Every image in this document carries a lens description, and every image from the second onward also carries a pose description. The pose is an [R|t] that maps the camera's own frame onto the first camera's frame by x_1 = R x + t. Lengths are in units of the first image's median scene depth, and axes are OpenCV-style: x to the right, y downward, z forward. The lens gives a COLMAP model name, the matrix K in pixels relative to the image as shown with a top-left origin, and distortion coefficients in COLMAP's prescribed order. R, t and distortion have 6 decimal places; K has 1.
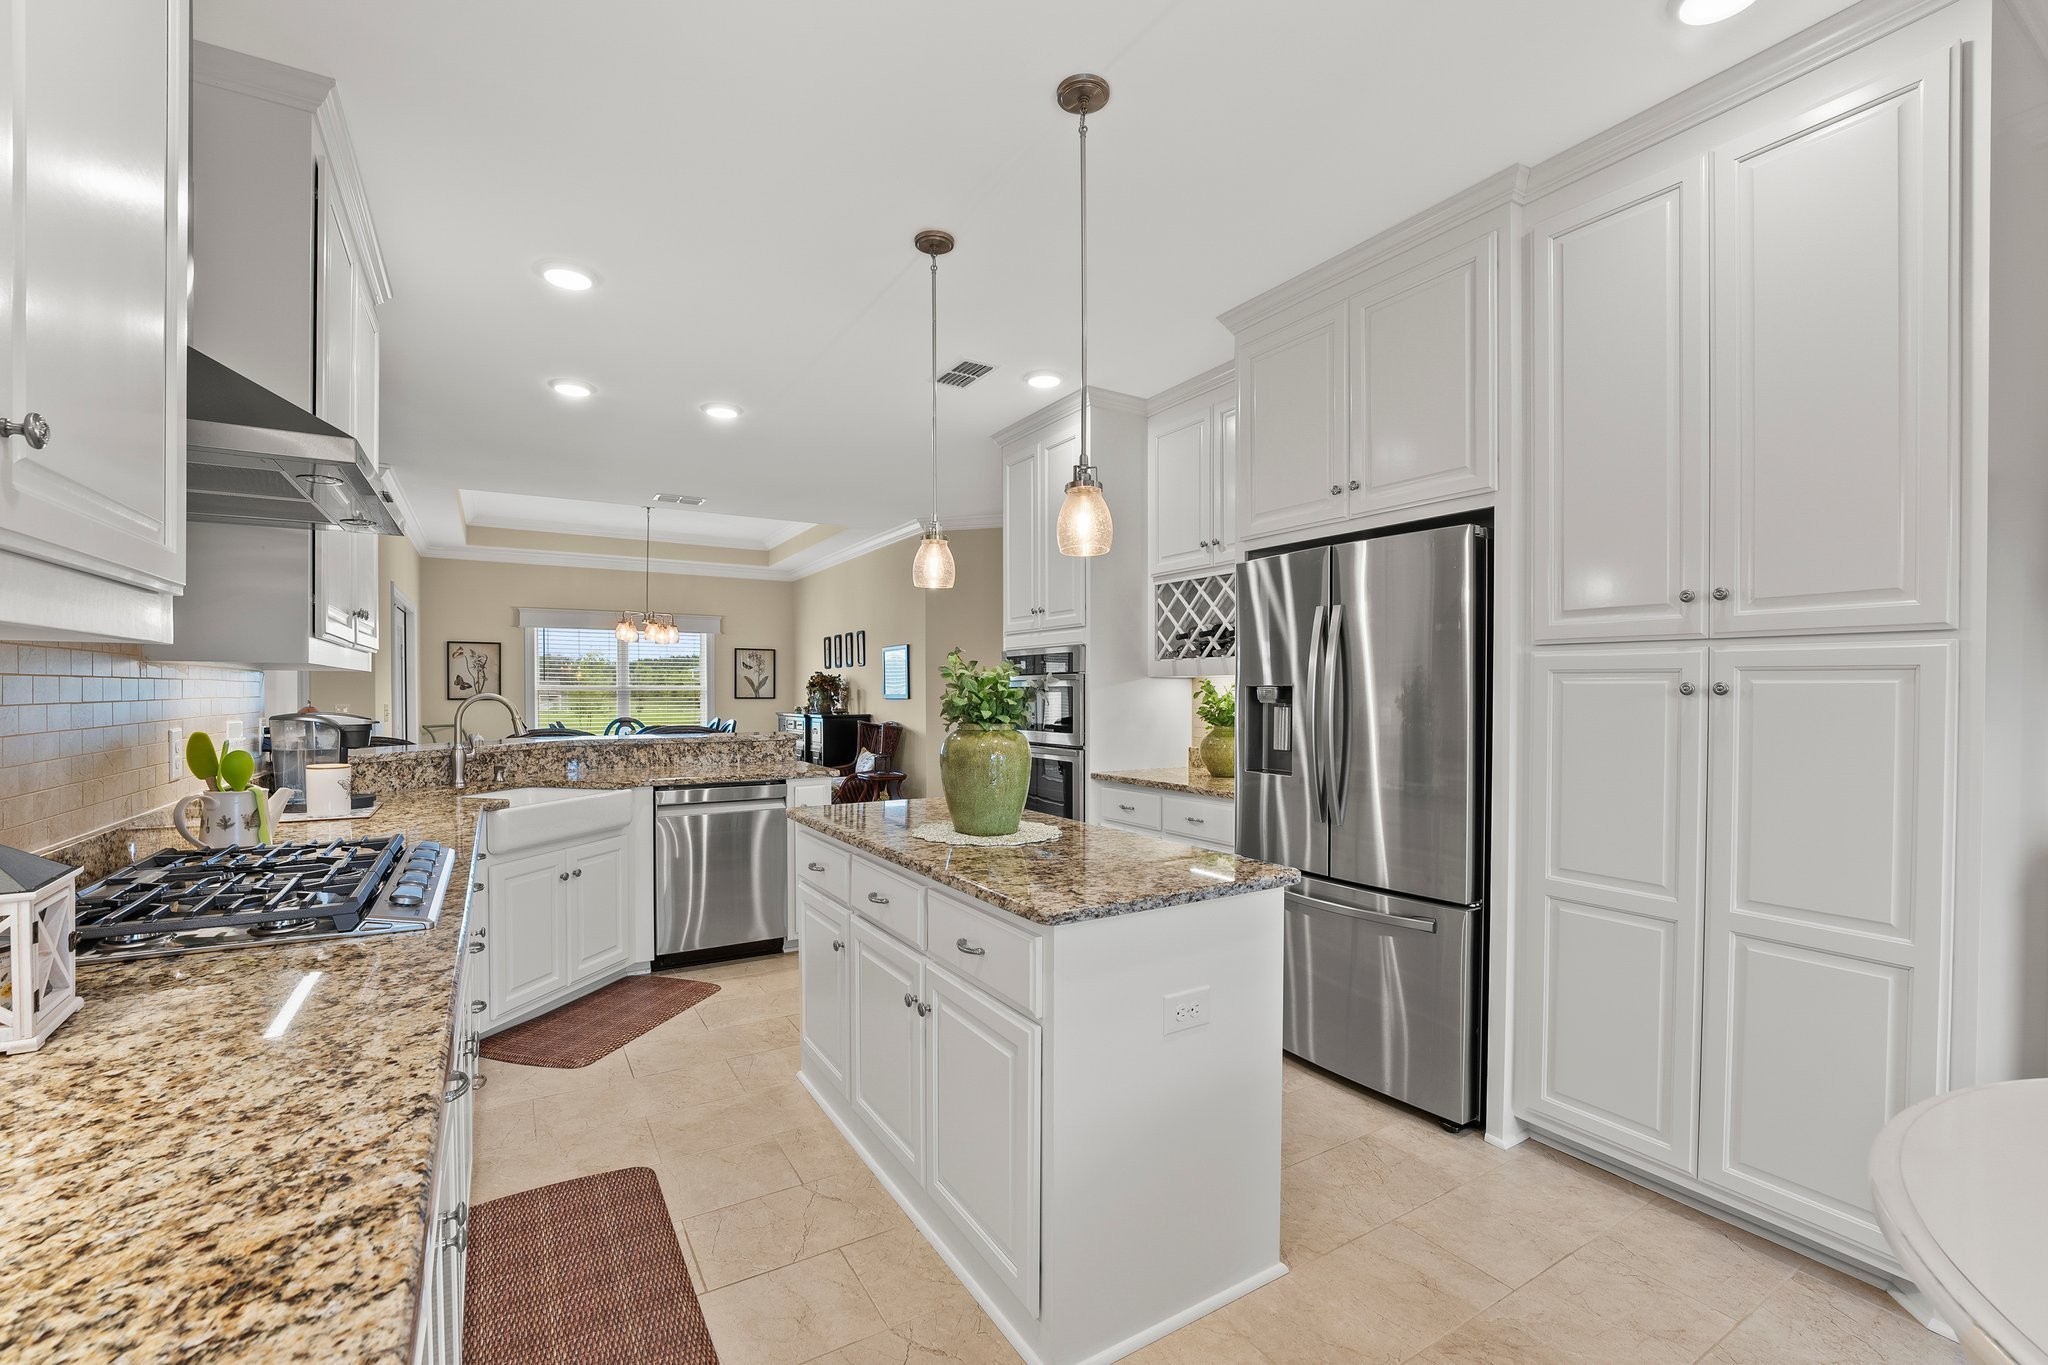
lens RADIAL K [[850.0, 0, 1010.6], [0, 850.0, 690.3], [0, 0, 1]] dist [-0.003952, -0.000109]
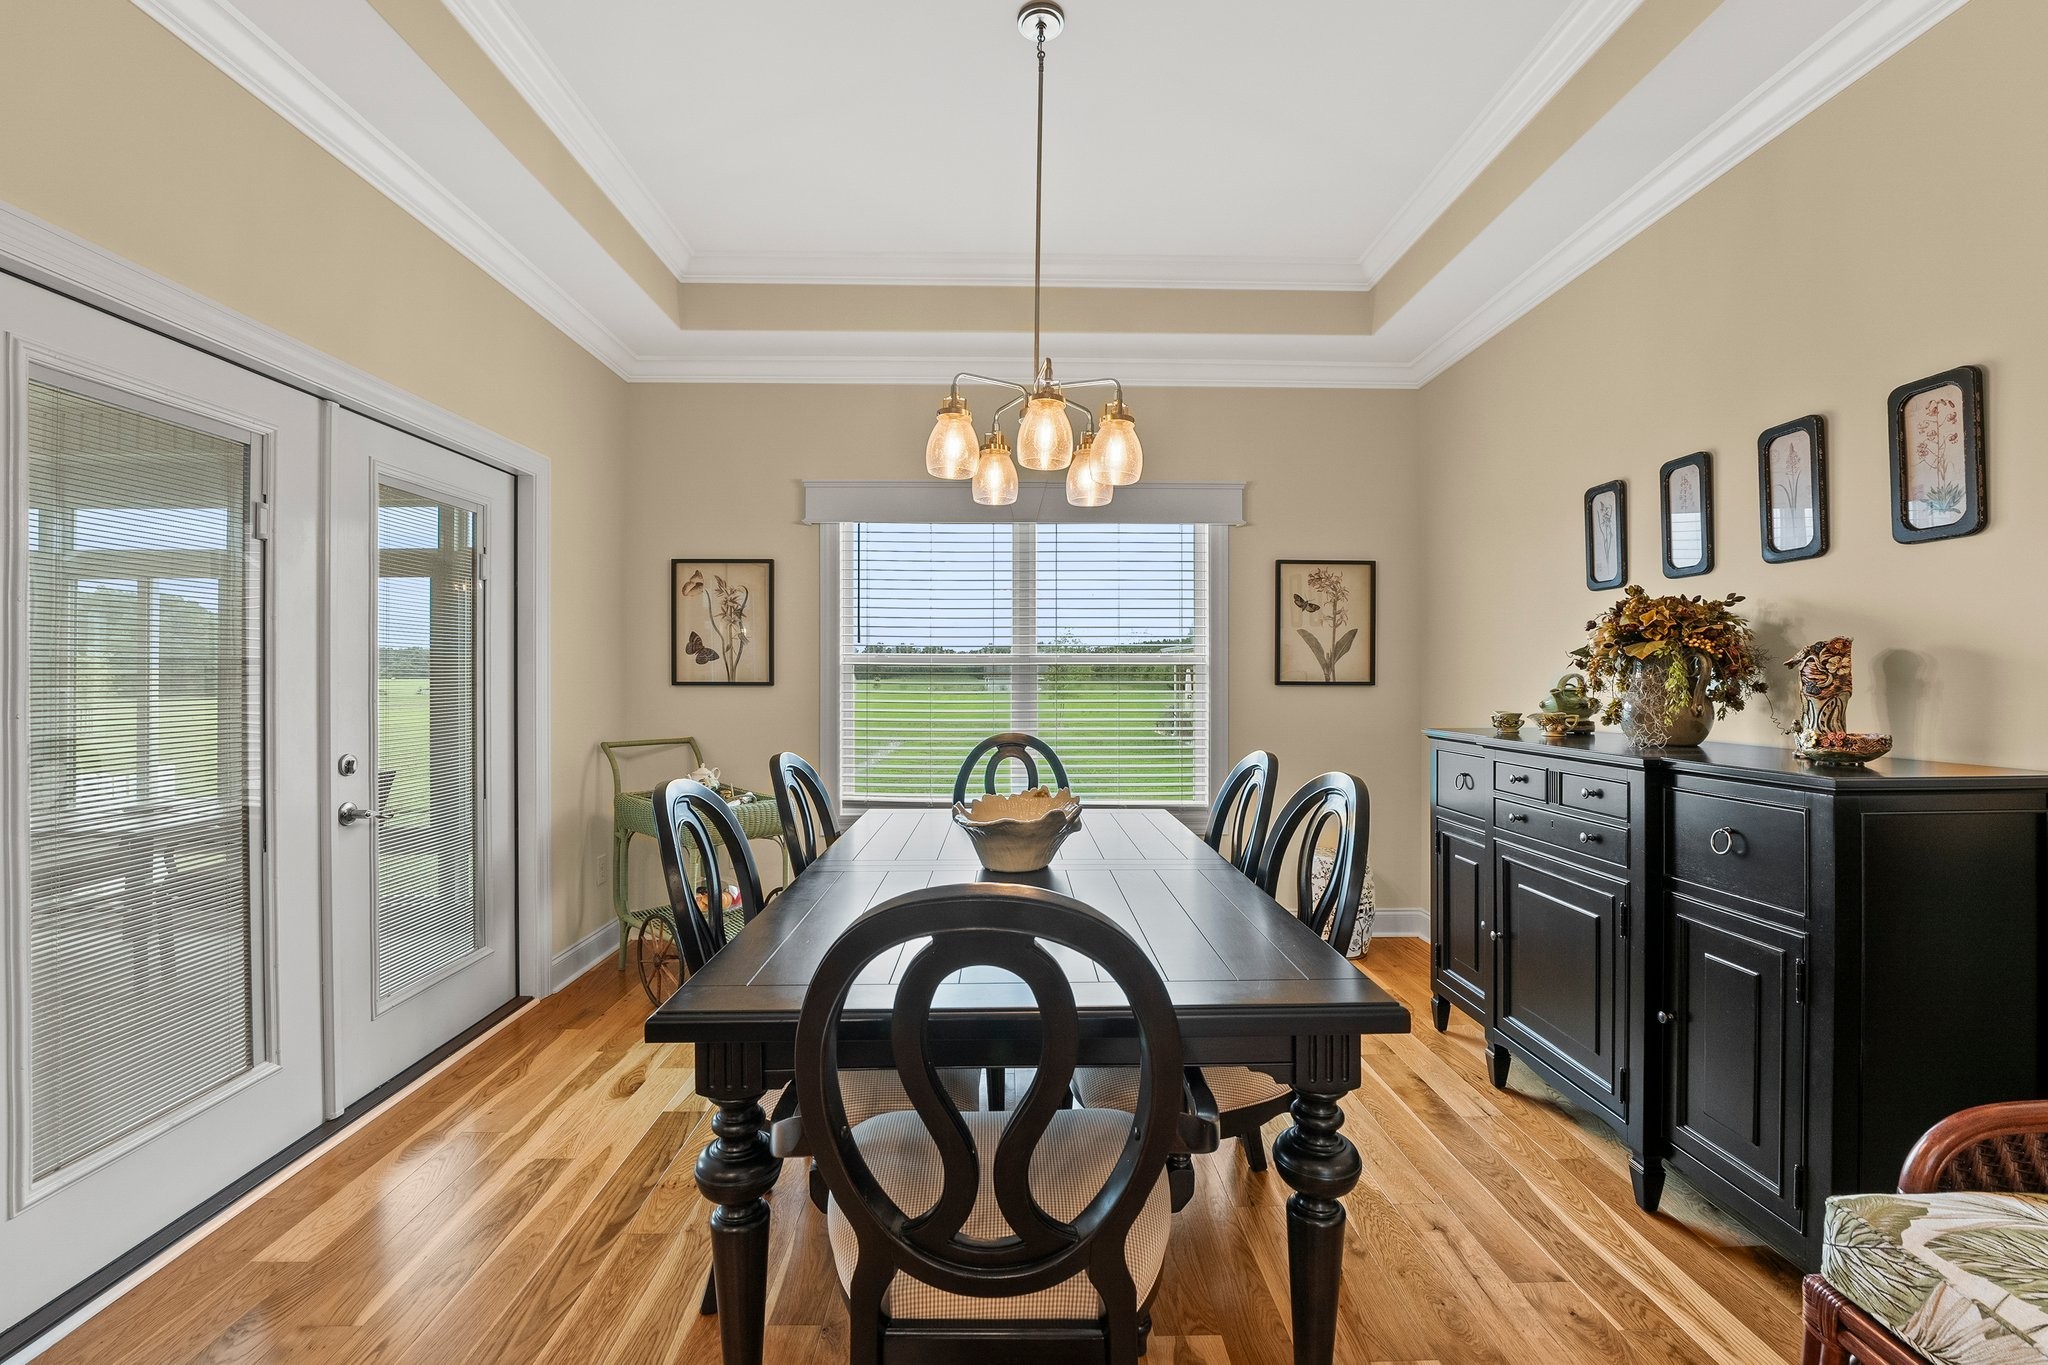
lens RADIAL K [[850.0, 0, 1022.2], [0, 850.0, 682.5], [0, 0, 1]] dist [-0.003952, -0.000109]
pose [[0.870285, 0.000799, -0.492547, -0.264259], [0.001652, 0.999988, 0.004541, 0.007596], [0.492545, -0.004765, 0.870274, 0.674178]]
